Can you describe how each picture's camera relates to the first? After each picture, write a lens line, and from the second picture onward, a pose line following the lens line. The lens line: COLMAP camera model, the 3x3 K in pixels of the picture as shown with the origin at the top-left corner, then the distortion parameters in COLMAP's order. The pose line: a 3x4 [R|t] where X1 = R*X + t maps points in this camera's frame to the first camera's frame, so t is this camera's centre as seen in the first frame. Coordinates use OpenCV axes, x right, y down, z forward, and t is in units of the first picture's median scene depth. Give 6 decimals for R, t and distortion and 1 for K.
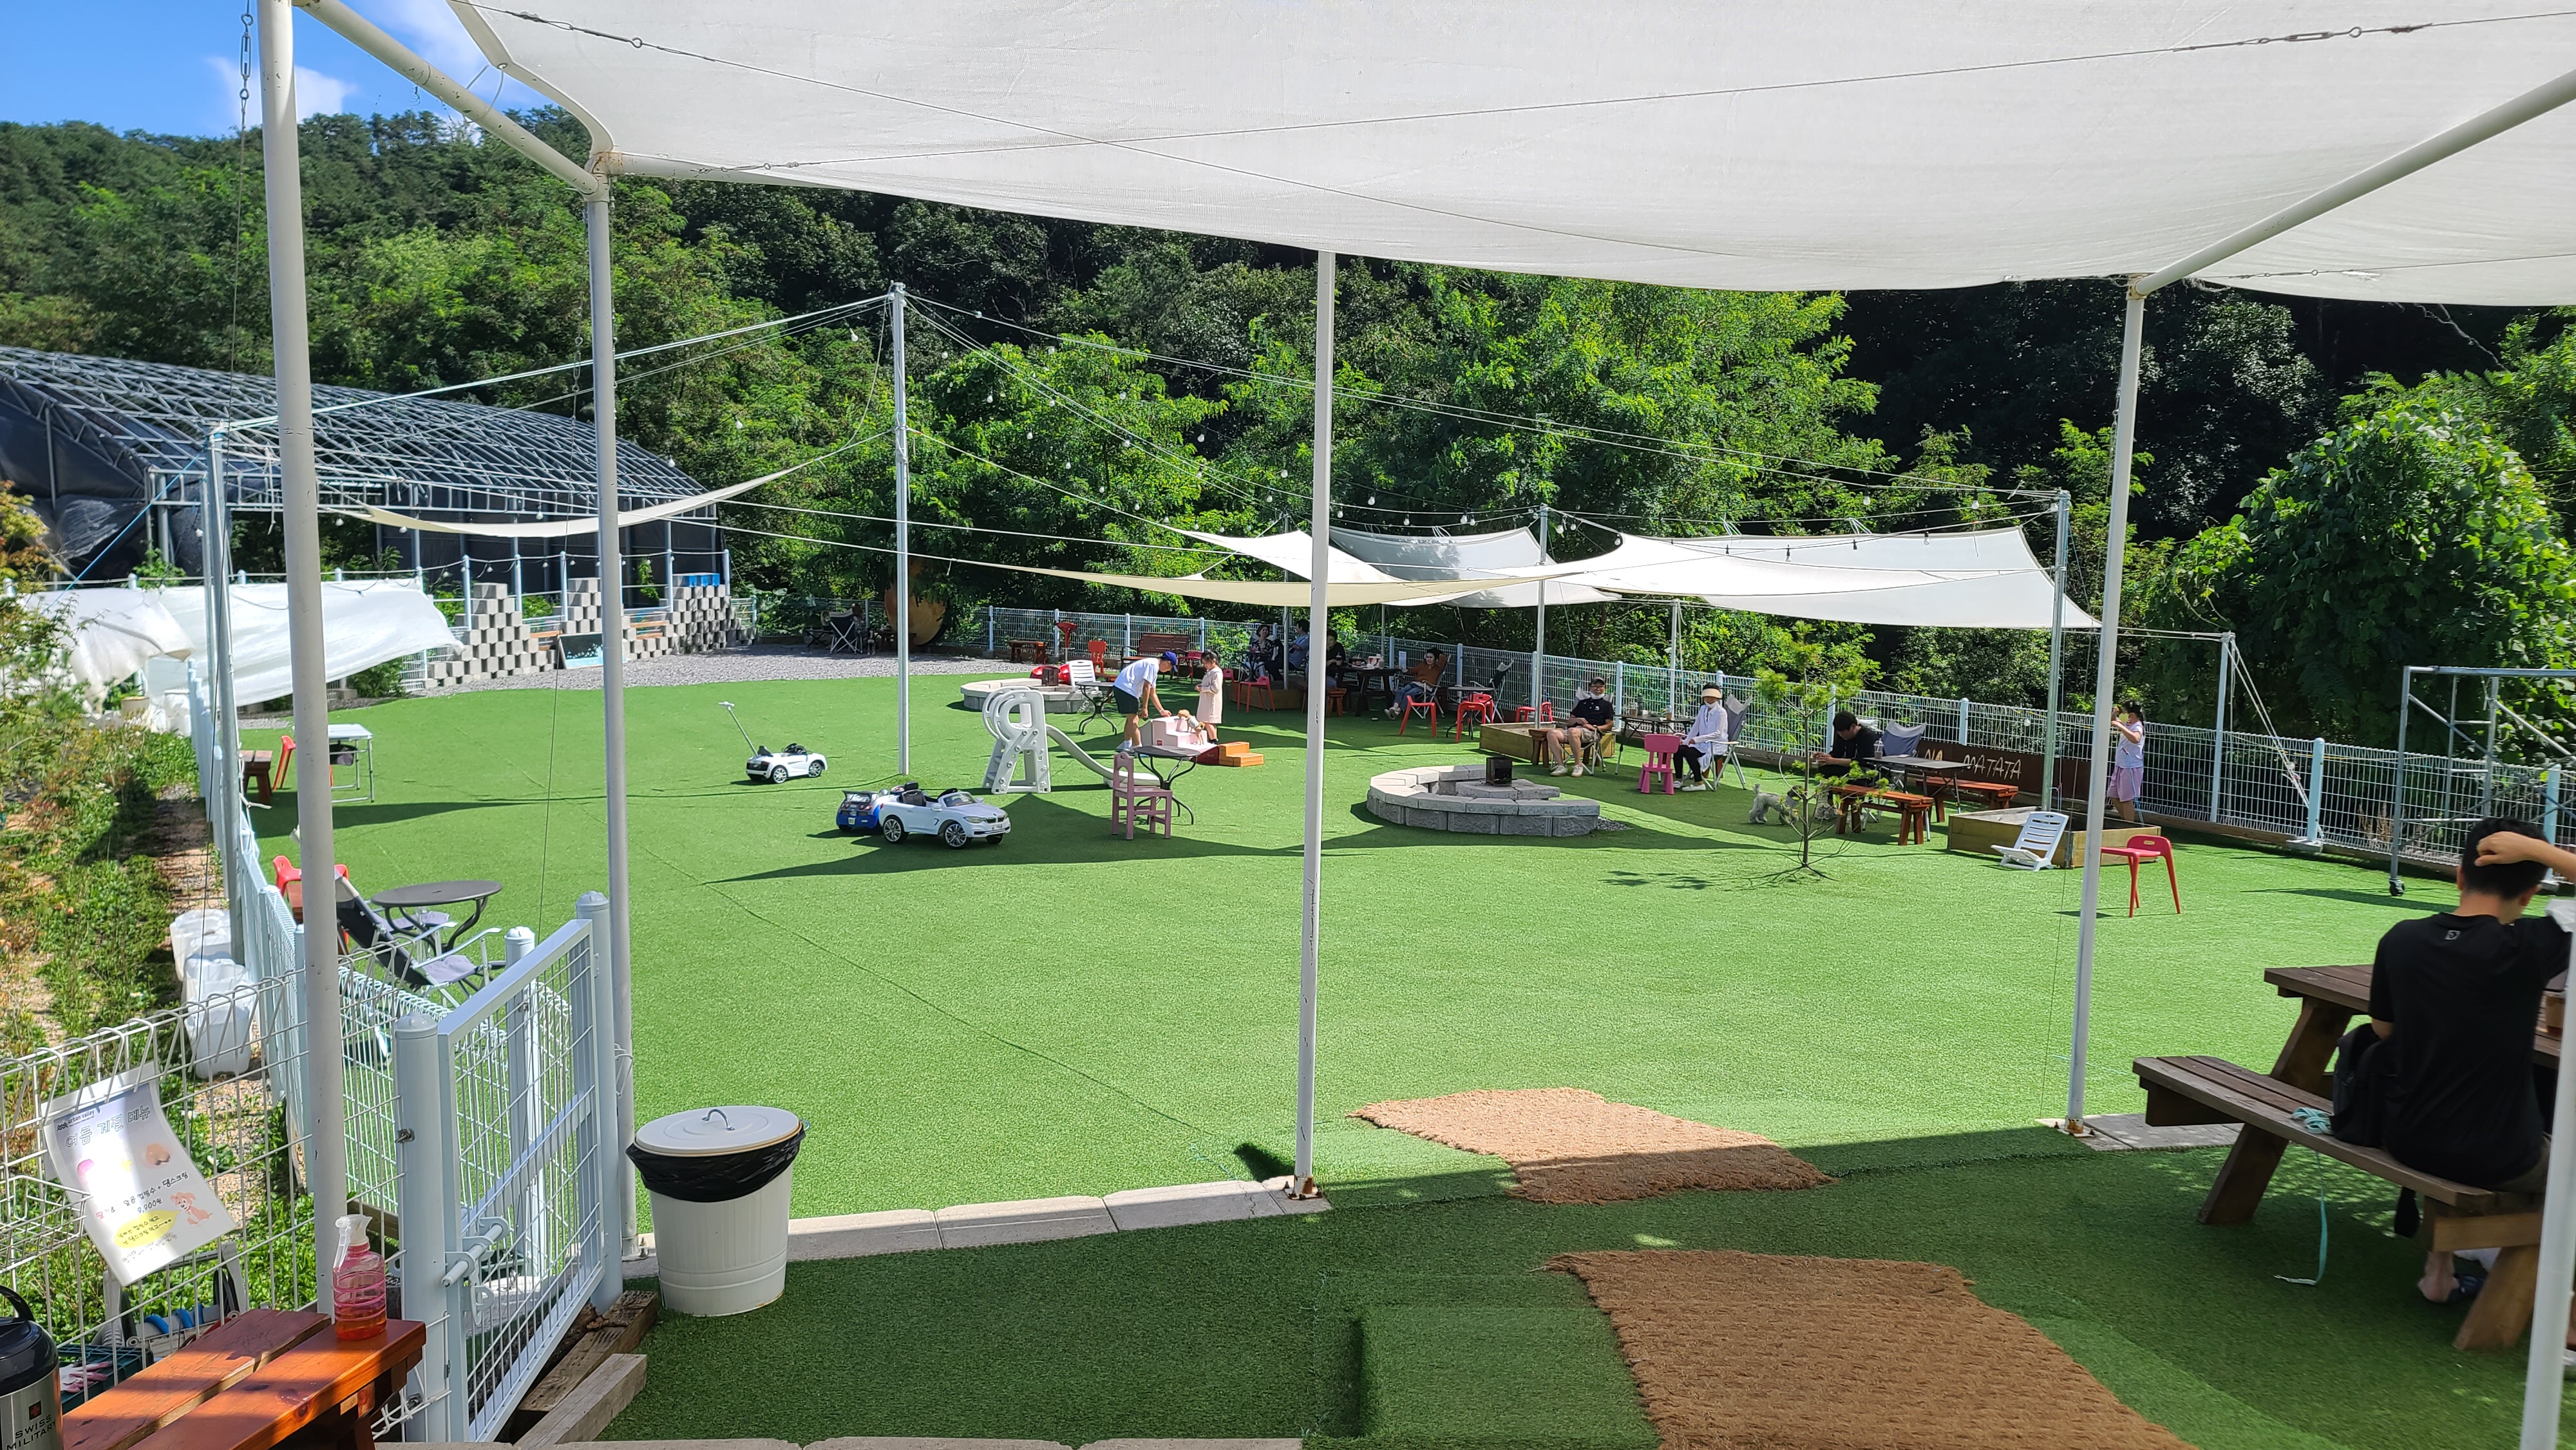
lens RADIAL K [[1908.0, 0, 1283.3], [0, 1908.0, 727.1], [0, 0, 1]] dist [0.071564, -0.000715]
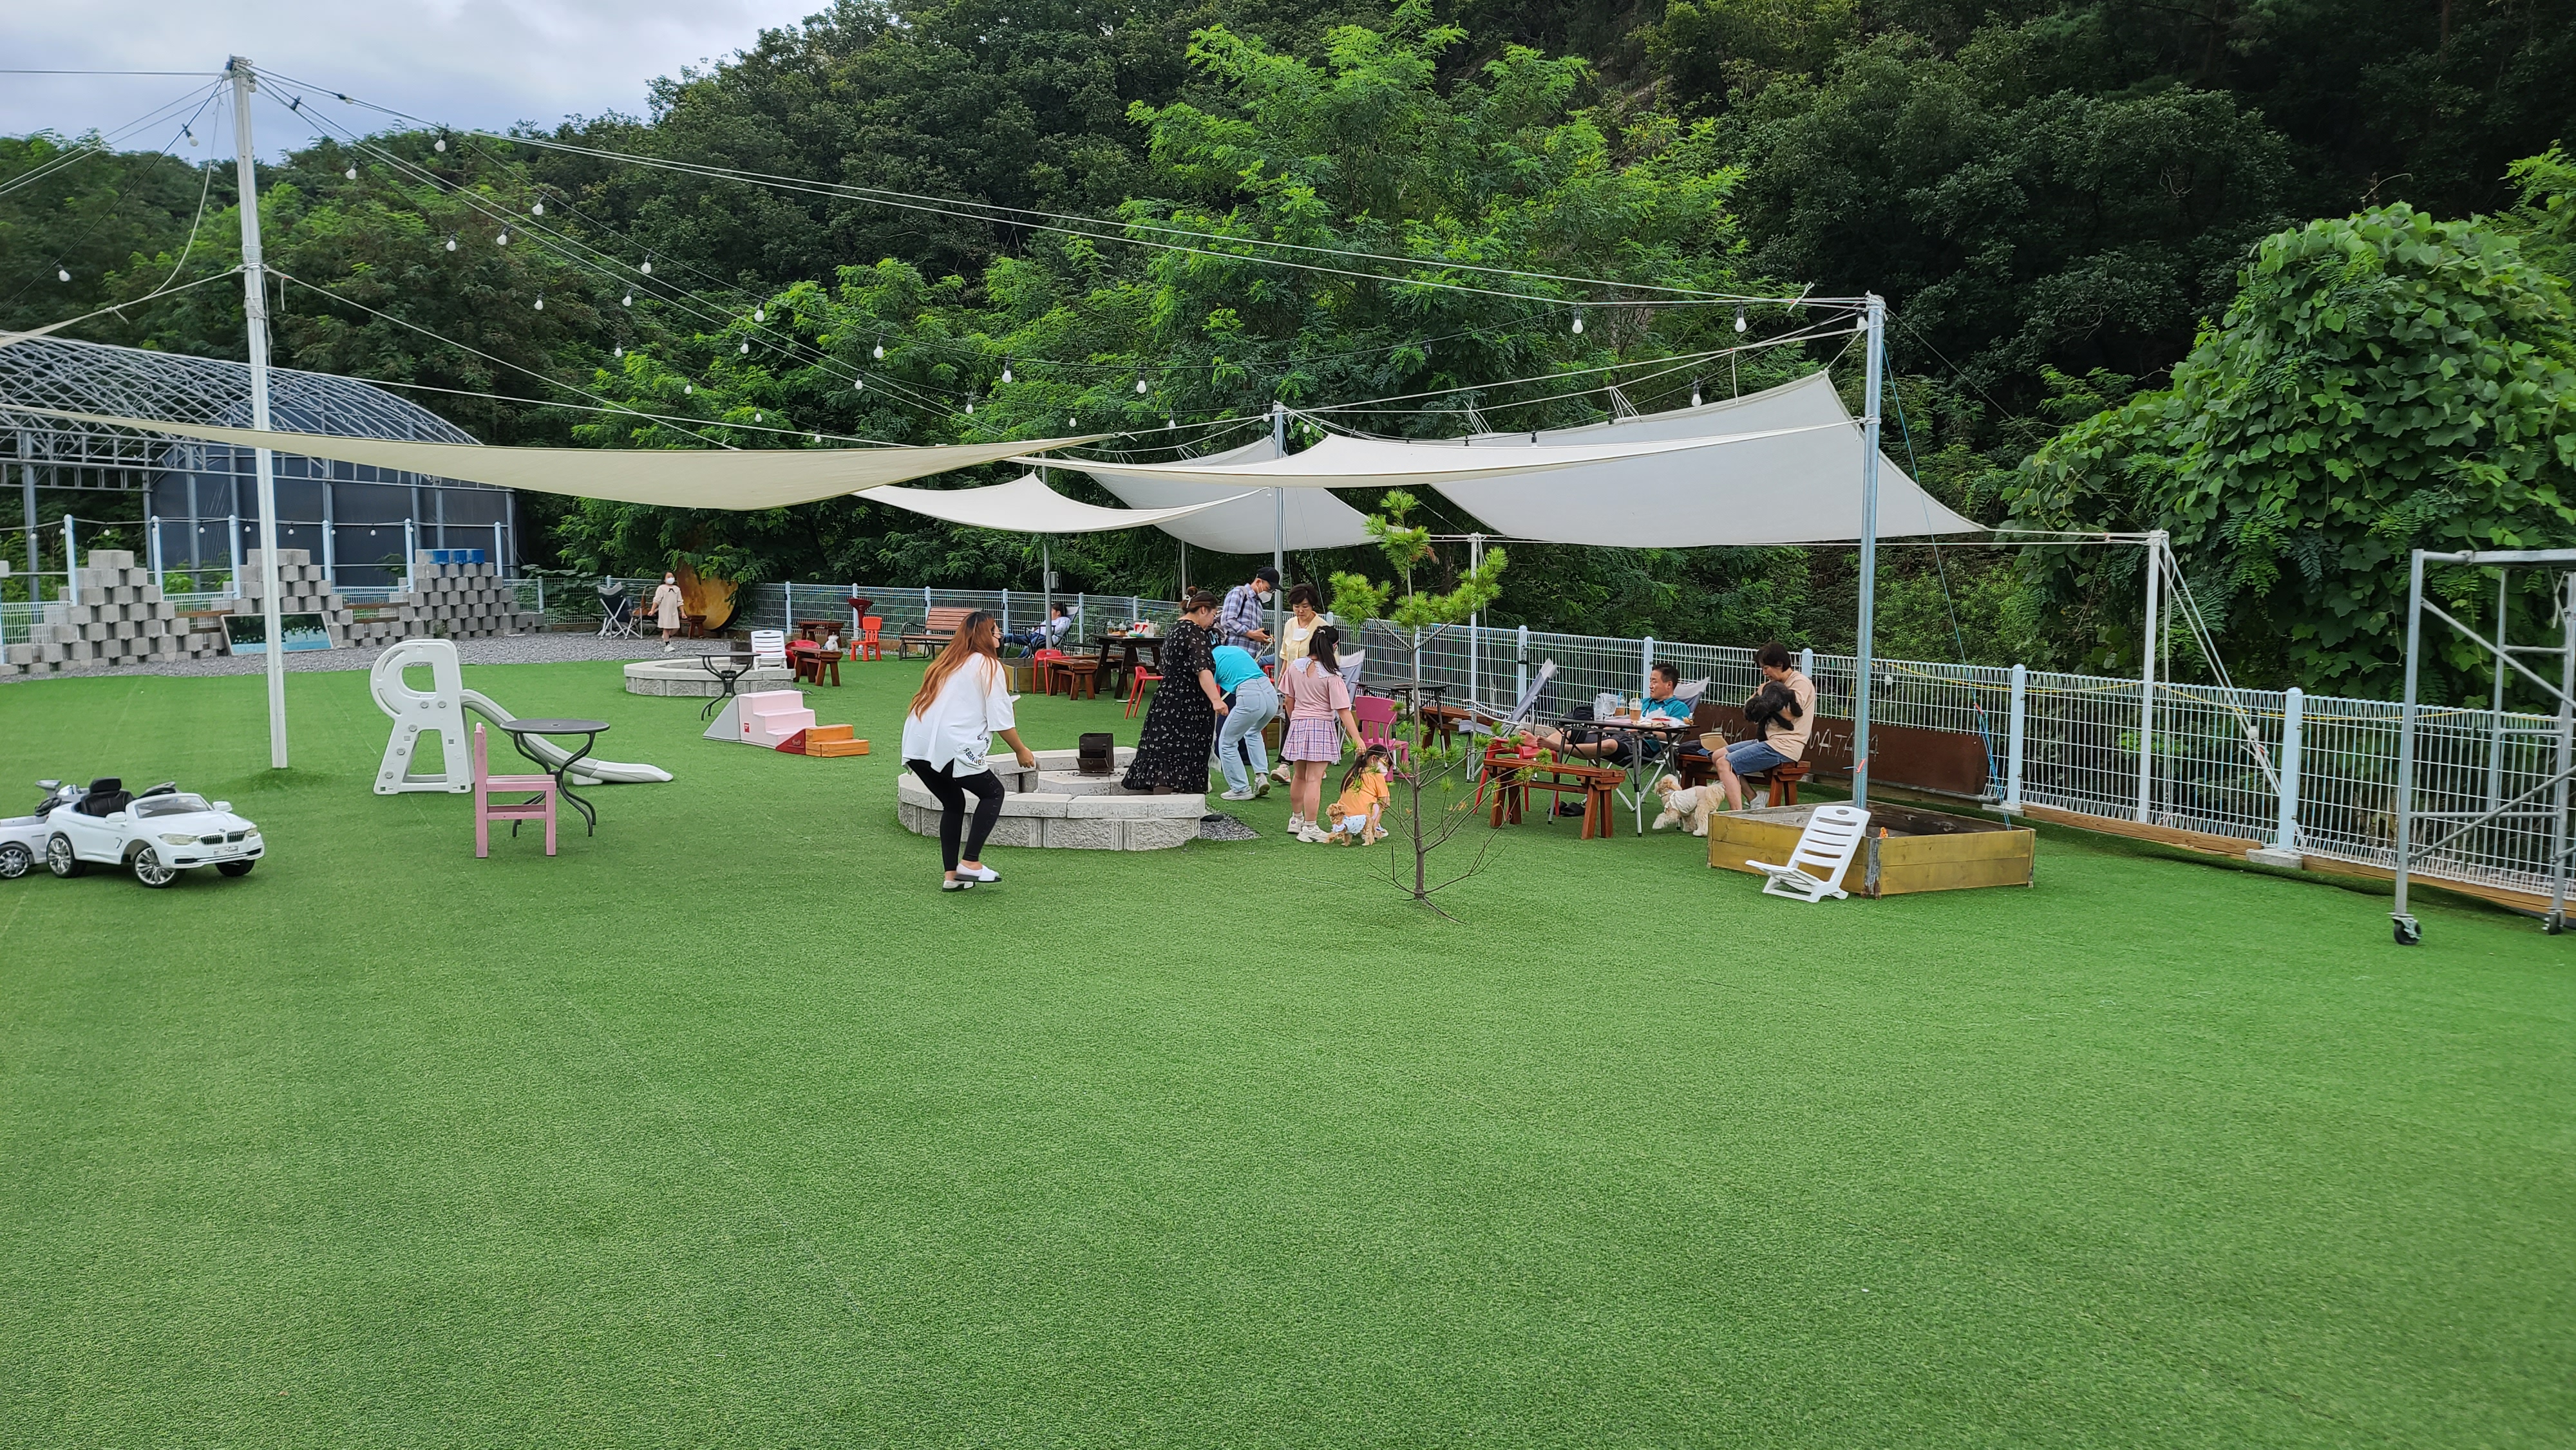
lens RADIAL K [[1908.0, 0, 1291.7], [0, 1908.0, 720.8], [0, 0, 1]] dist [0.071564, -0.000715]
pose [[0.999811, -0.011215, -0.015908, 0.201917], [0.011136, 0.999925, -0.005032, 0.015517], [0.015964, 0.004854, 0.999861, 0.335209]]
